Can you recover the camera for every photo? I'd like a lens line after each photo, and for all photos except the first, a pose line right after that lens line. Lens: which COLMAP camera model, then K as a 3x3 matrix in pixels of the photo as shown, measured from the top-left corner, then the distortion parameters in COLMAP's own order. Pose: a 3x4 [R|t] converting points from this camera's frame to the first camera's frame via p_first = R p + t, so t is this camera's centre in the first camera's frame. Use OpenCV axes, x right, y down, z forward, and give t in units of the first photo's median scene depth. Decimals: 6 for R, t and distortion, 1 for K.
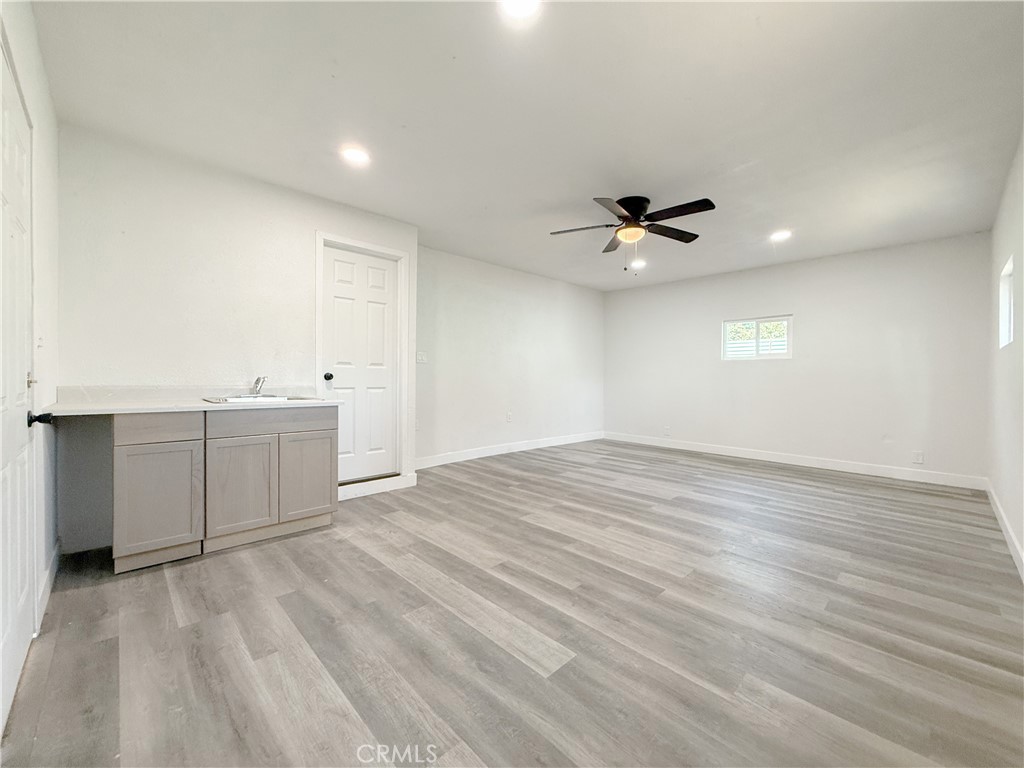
lens RADIAL K [[411.3, 0, 512.0], [0, 411.3, 384.0], [0, 0, 1]] dist [-0.000115, -0.000058]
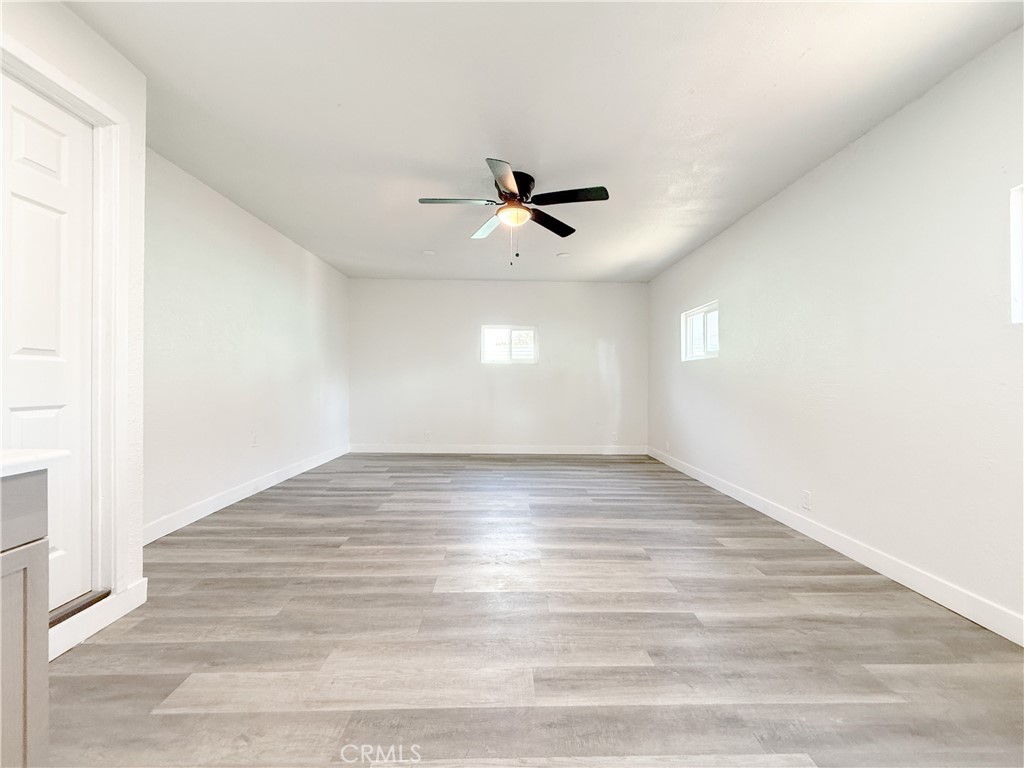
lens RADIAL K [[408.9, 0, 510.0], [0, 408.9, 384.8], [0, 0, 1]] dist [0.000349, 0.000041]
pose [[0.677778, -0.010918, 0.735186, -0.376710], [0.010305, 0.999933, 0.005349, -0.013519], [-0.735194, 0.003951, 0.677845, 0.445591]]
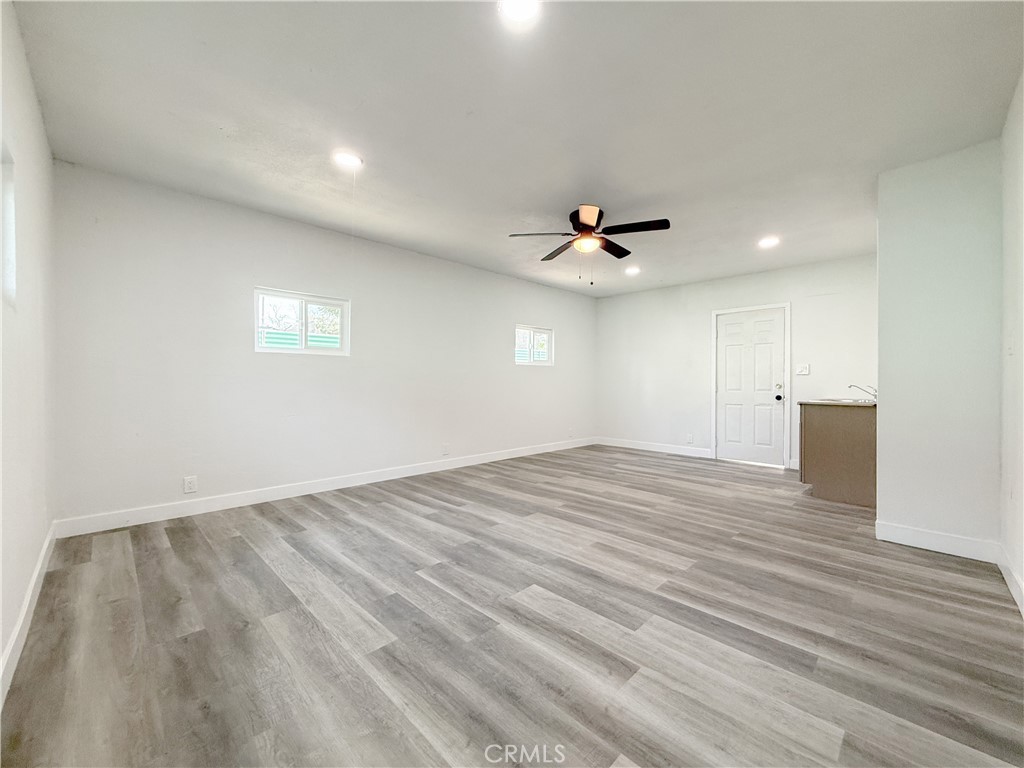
lens RADIAL K [[408.9, 0, 510.0], [0, 408.9, 384.8], [0, 0, 1]] dist [0.000349, 0.000041]
pose [[-0.999799, -0.013740, -0.014598, 0.522751], [-0.014039, 0.999689, 0.020608, -0.028385], [0.014310, 0.020809, -0.999681, 2.158305]]
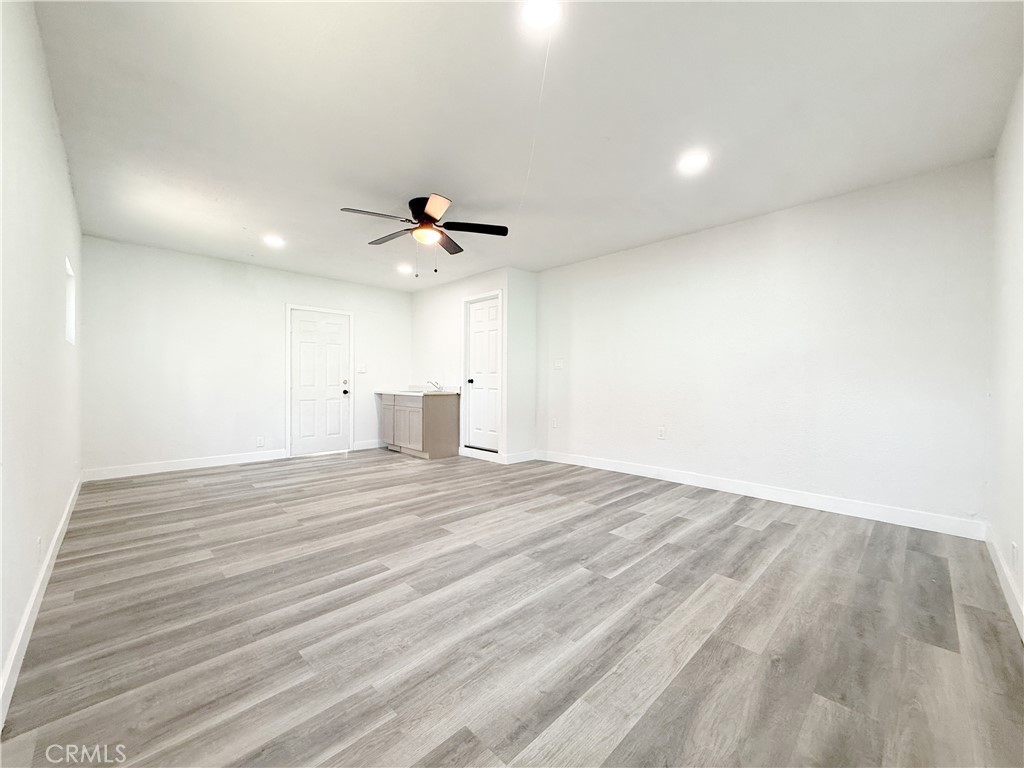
lens RADIAL K [[408.9, 0, 510.0], [0, 408.9, 384.8], [0, 0, 1]] dist [0.000349, 0.000041]
pose [[0.011787, -0.000810, -0.999930, 1.359059], [-0.022648, 0.999743, -0.001077, -0.006336], [0.999674, 0.022659, 0.011765, 1.265832]]
